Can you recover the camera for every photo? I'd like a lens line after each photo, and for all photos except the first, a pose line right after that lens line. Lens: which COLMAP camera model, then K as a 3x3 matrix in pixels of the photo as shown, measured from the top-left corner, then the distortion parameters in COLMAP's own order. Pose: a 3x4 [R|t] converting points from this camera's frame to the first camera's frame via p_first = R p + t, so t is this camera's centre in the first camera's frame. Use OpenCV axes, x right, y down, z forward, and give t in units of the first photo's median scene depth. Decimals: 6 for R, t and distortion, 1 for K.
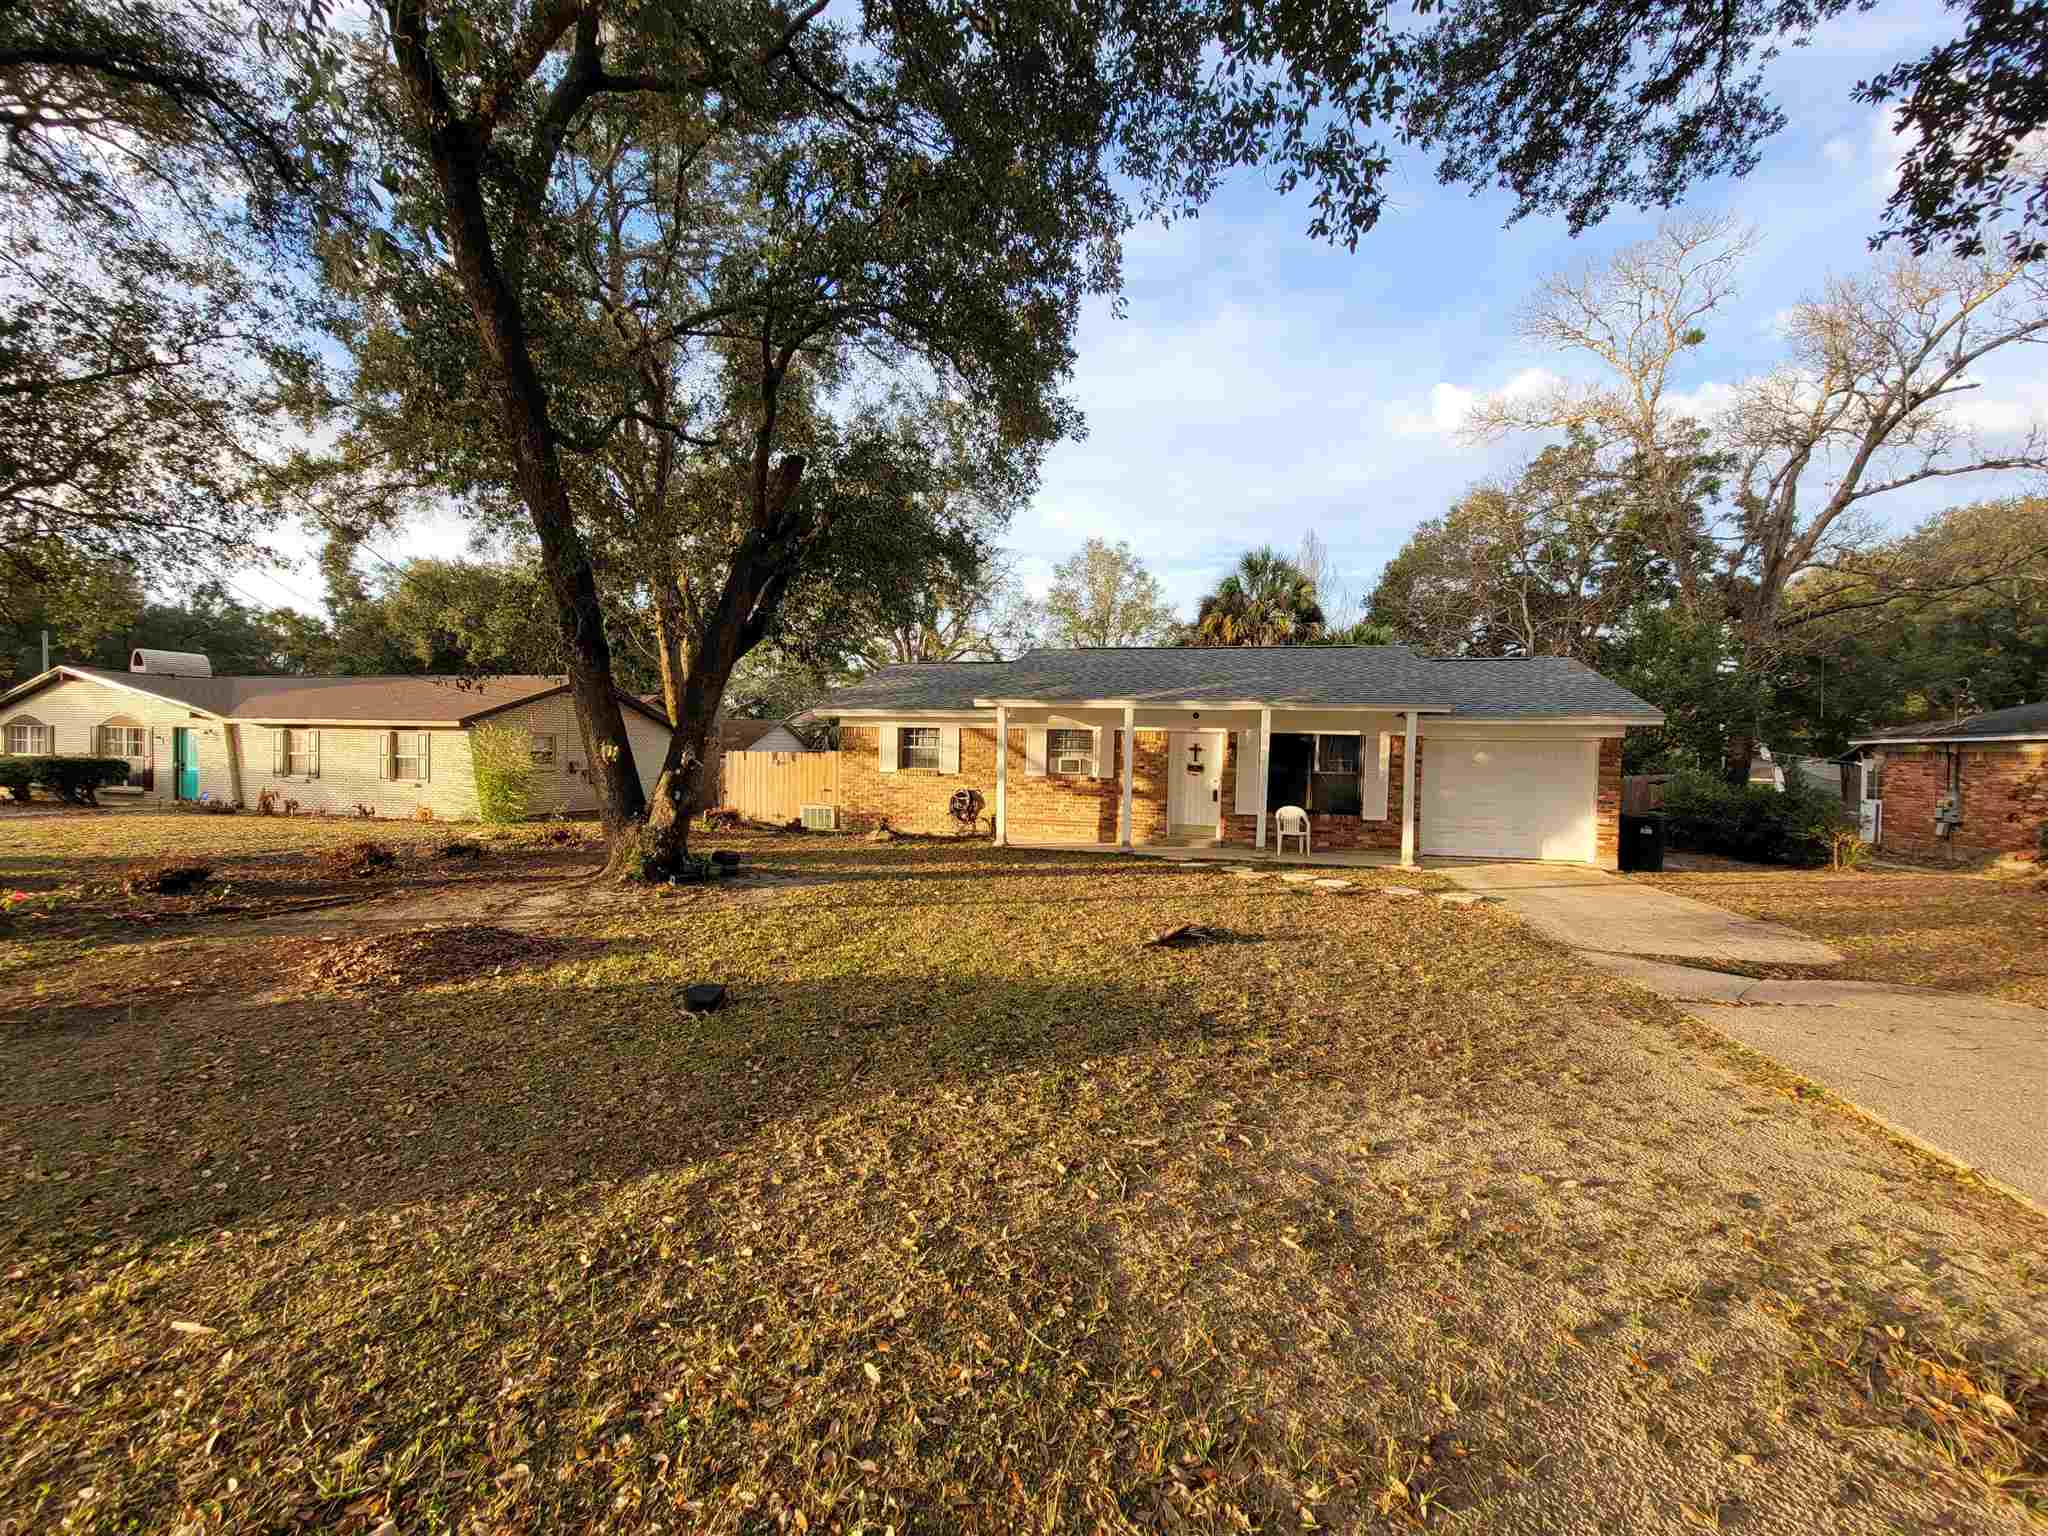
lens RADIAL K [[829.8, 0, 1024.5], [0, 829.8, 770.8], [0, 0, 1]] dist [-0.006406, 0.000343]
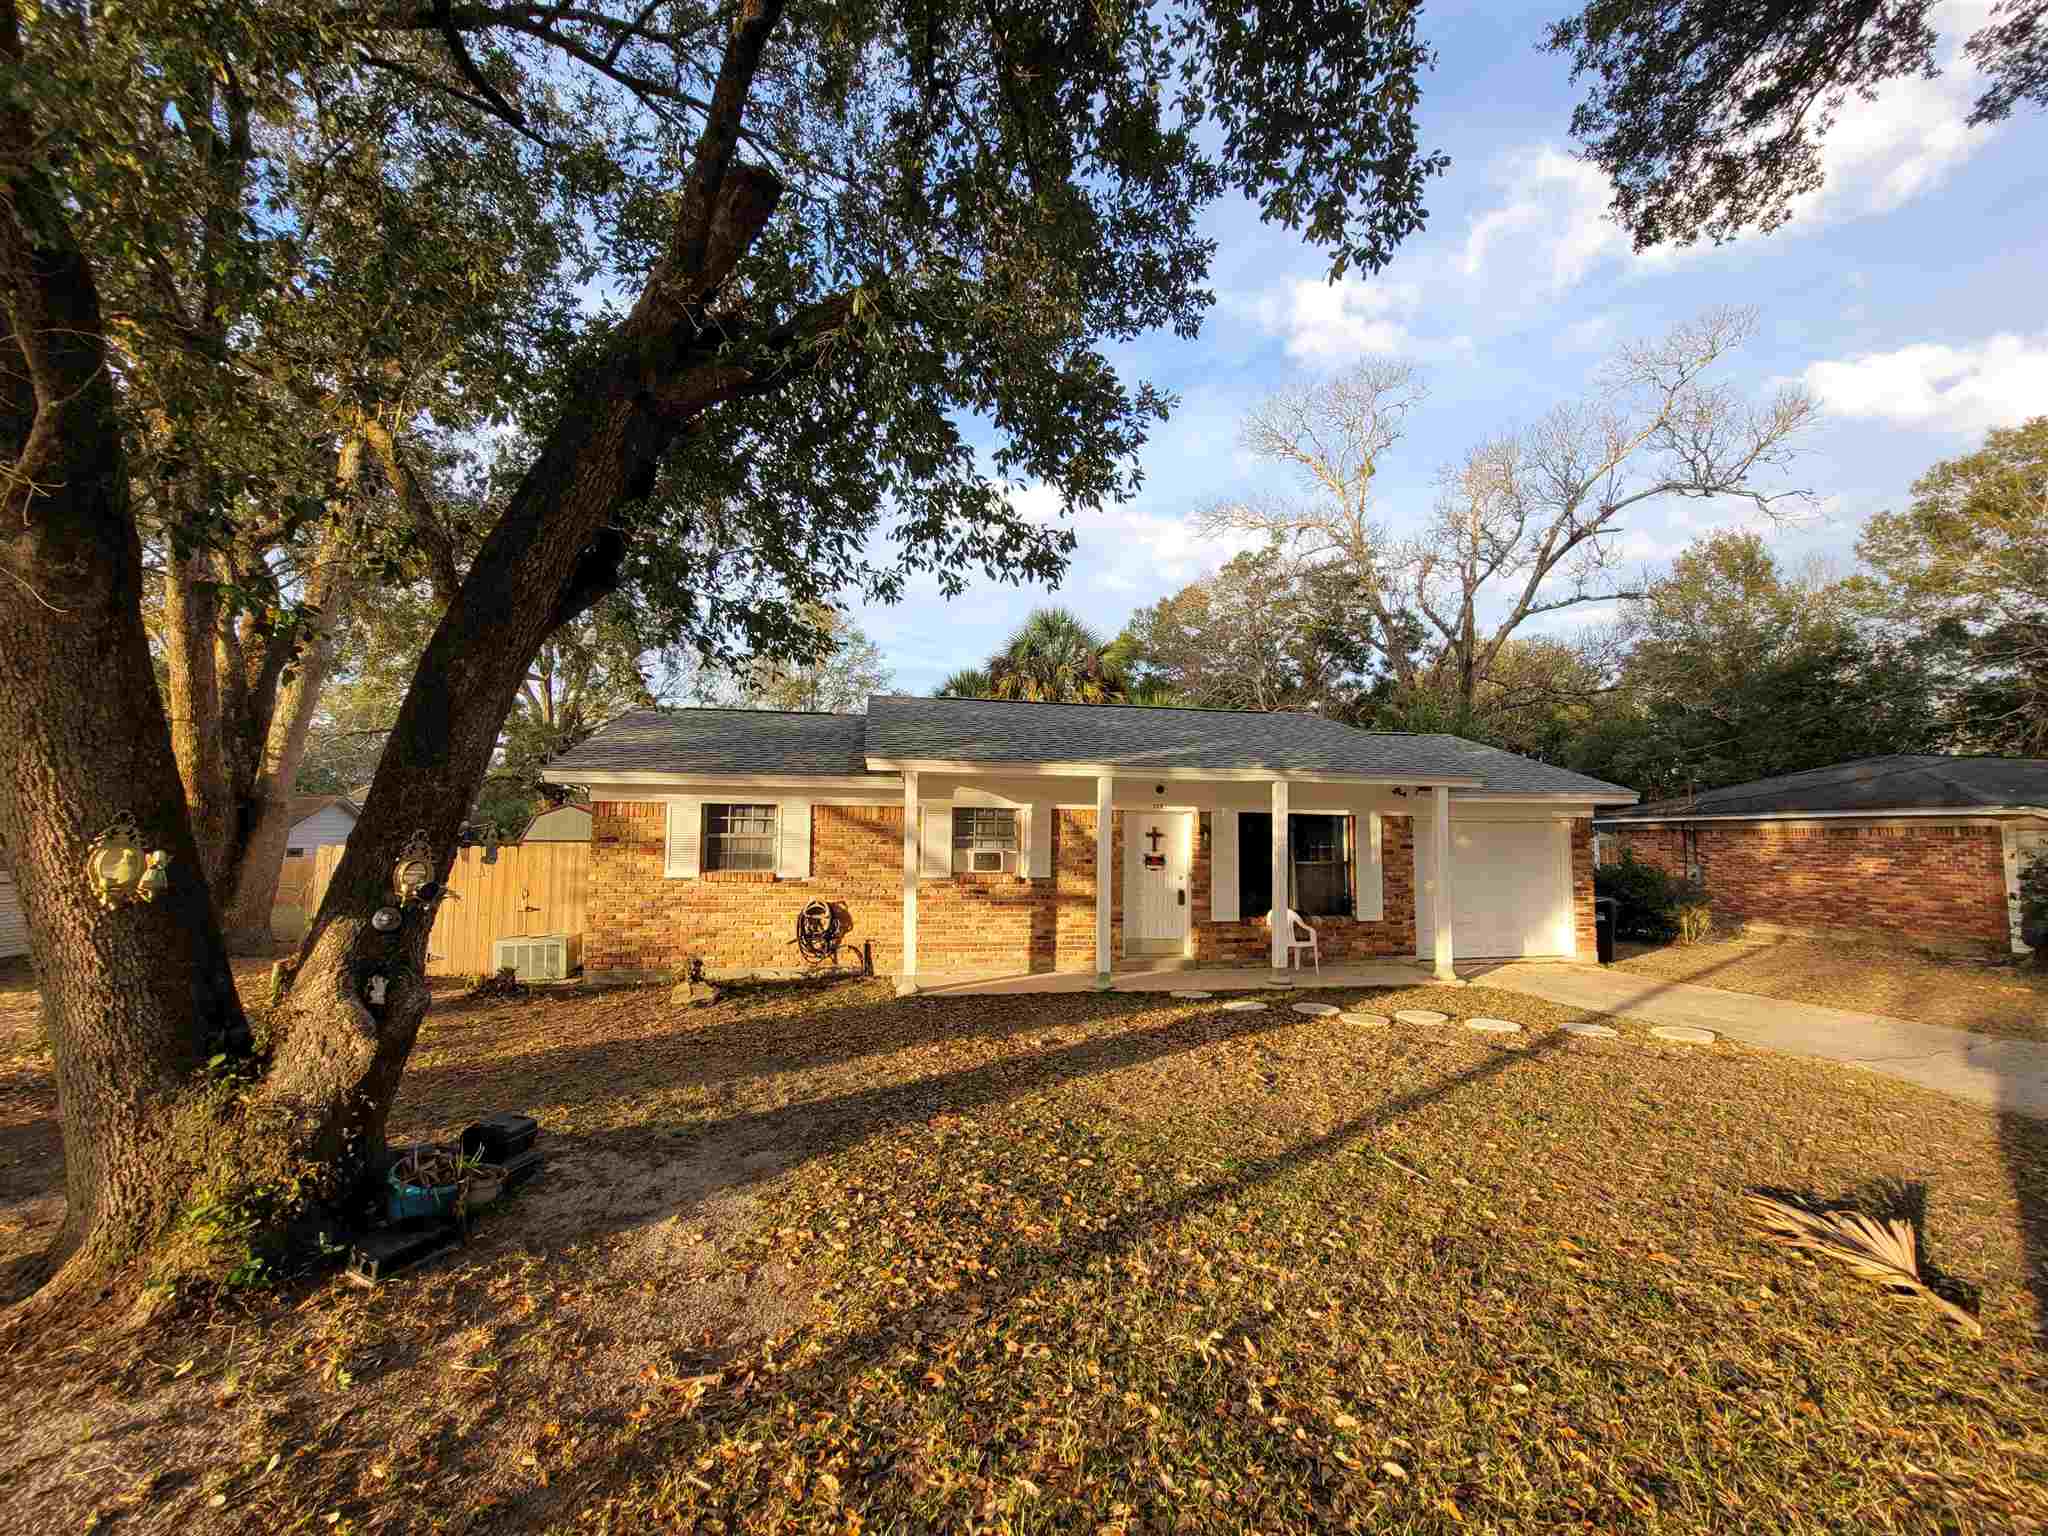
lens RADIAL K [[829.8, 0, 1015.2], [0, 829.8, 772.8], [0, 0, 1]] dist [-0.006406, 0.000343]
pose [[0.906744, 0.020867, 0.421166, -0.211164], [0.019926, 0.995539, -0.092224, -0.014925], [-0.421211, 0.092016, 0.902283, 0.371339]]
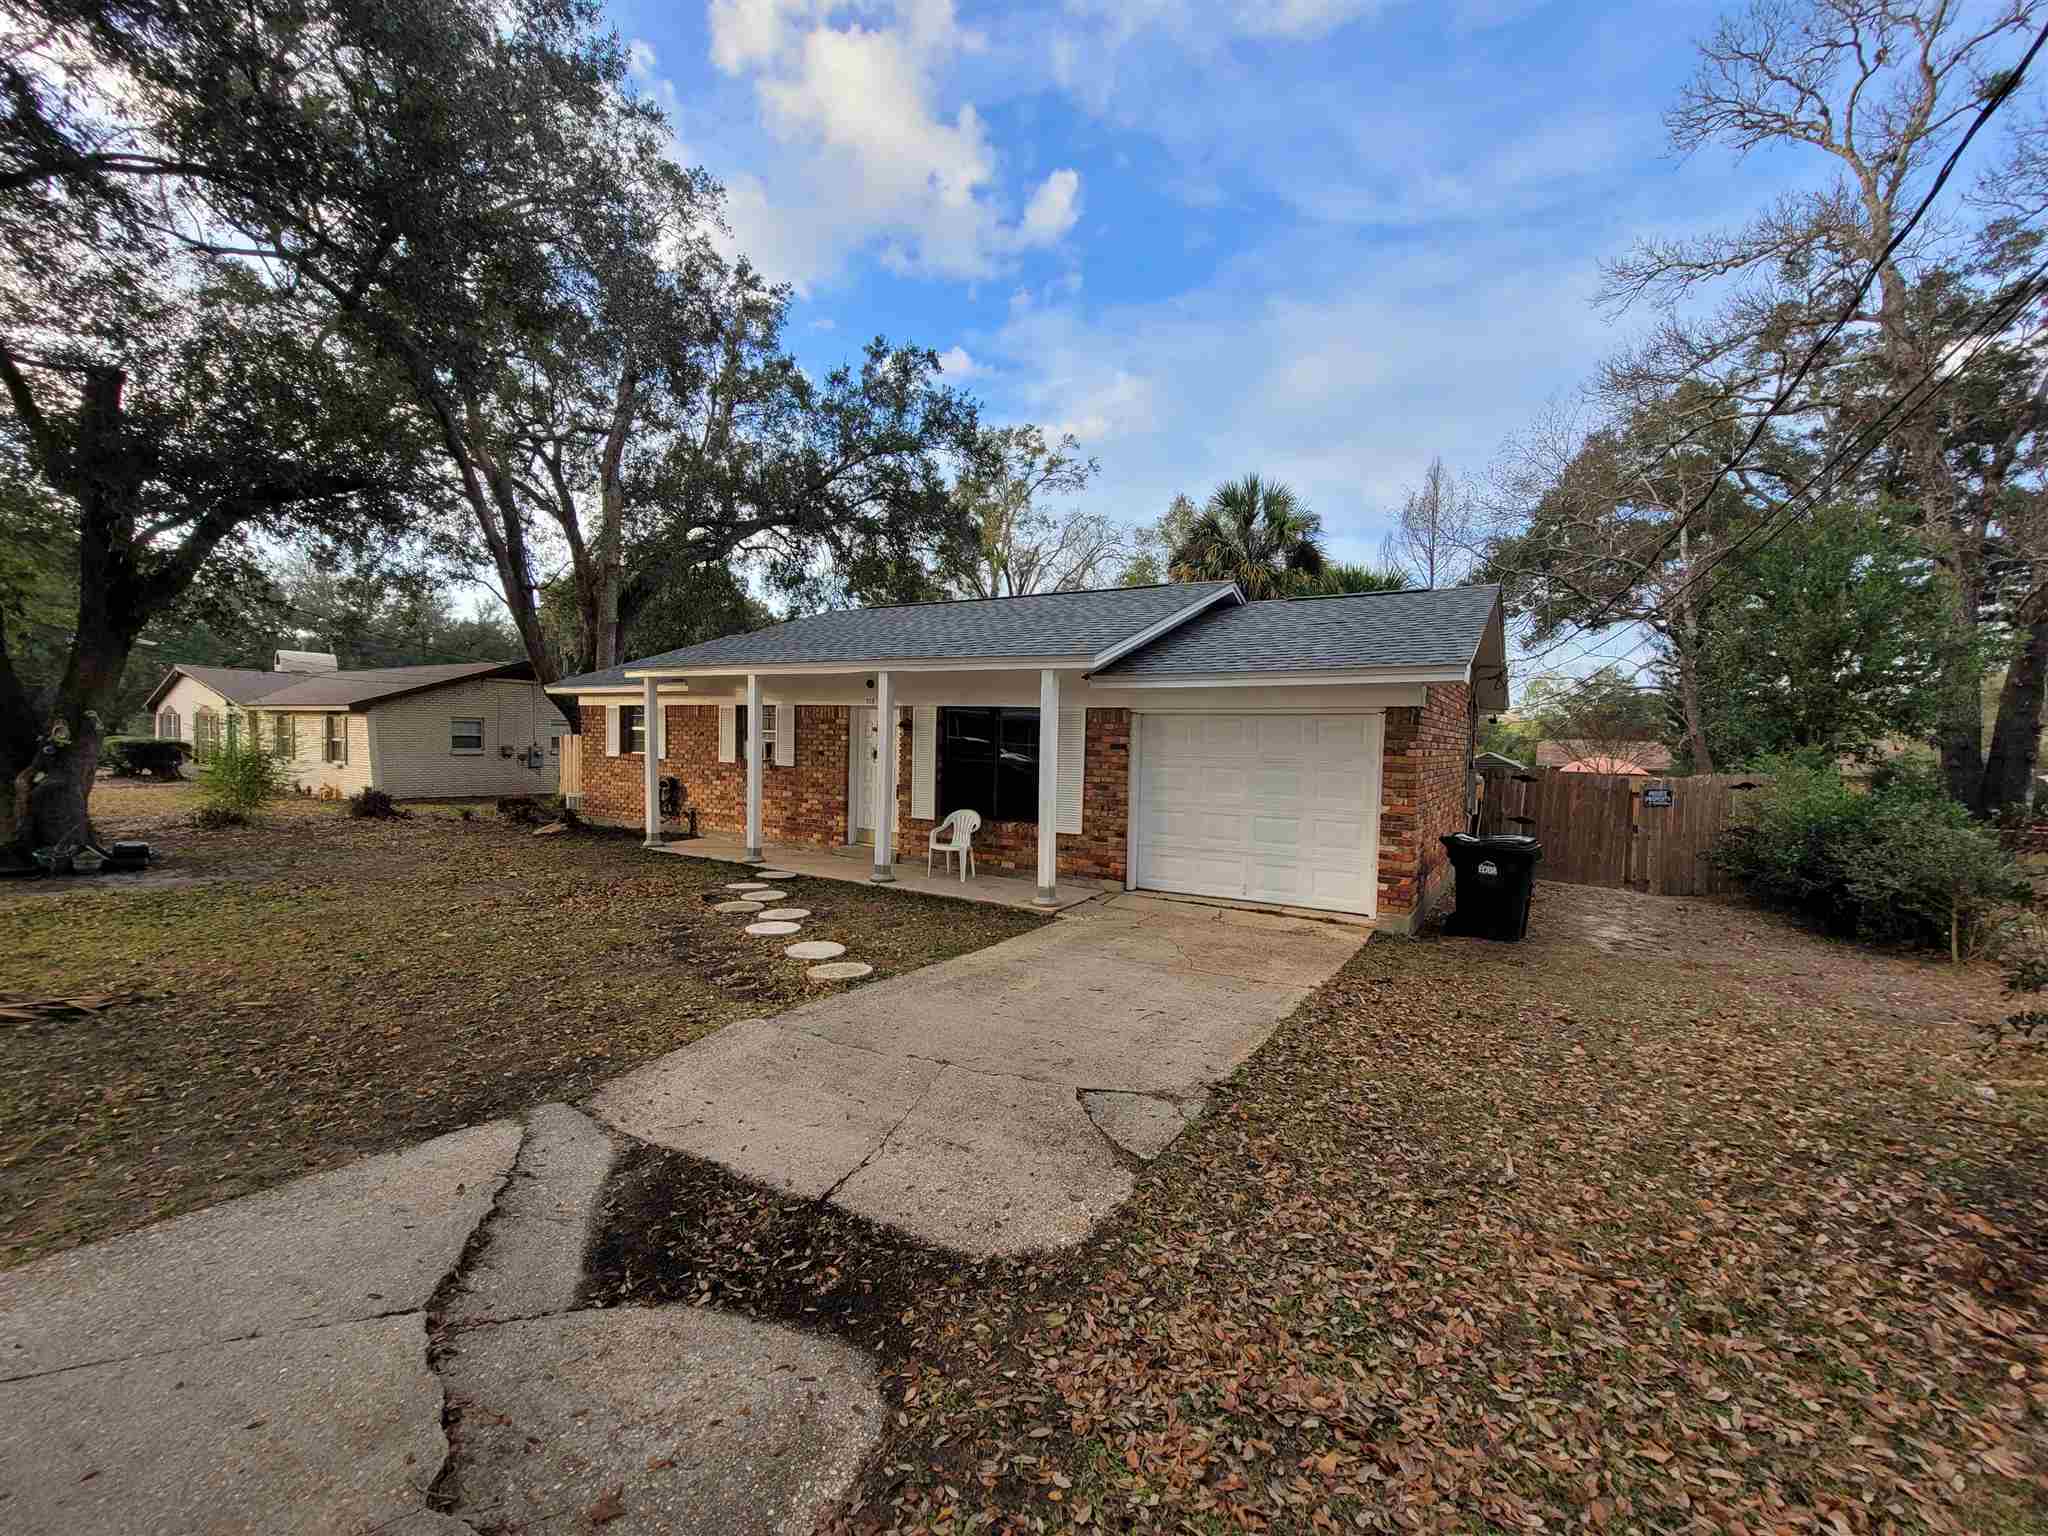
lens RADIAL K [[829.8, 0, 1026.6], [0, 829.8, 770.5], [0, 0, 1]] dist [-0.006406, 0.000343]
pose [[0.954114, 0.013317, -0.299147, 0.543240], [-0.009471, 0.999853, 0.014305, -0.001018], [0.299294, -0.010815, 0.954100, 0.313513]]
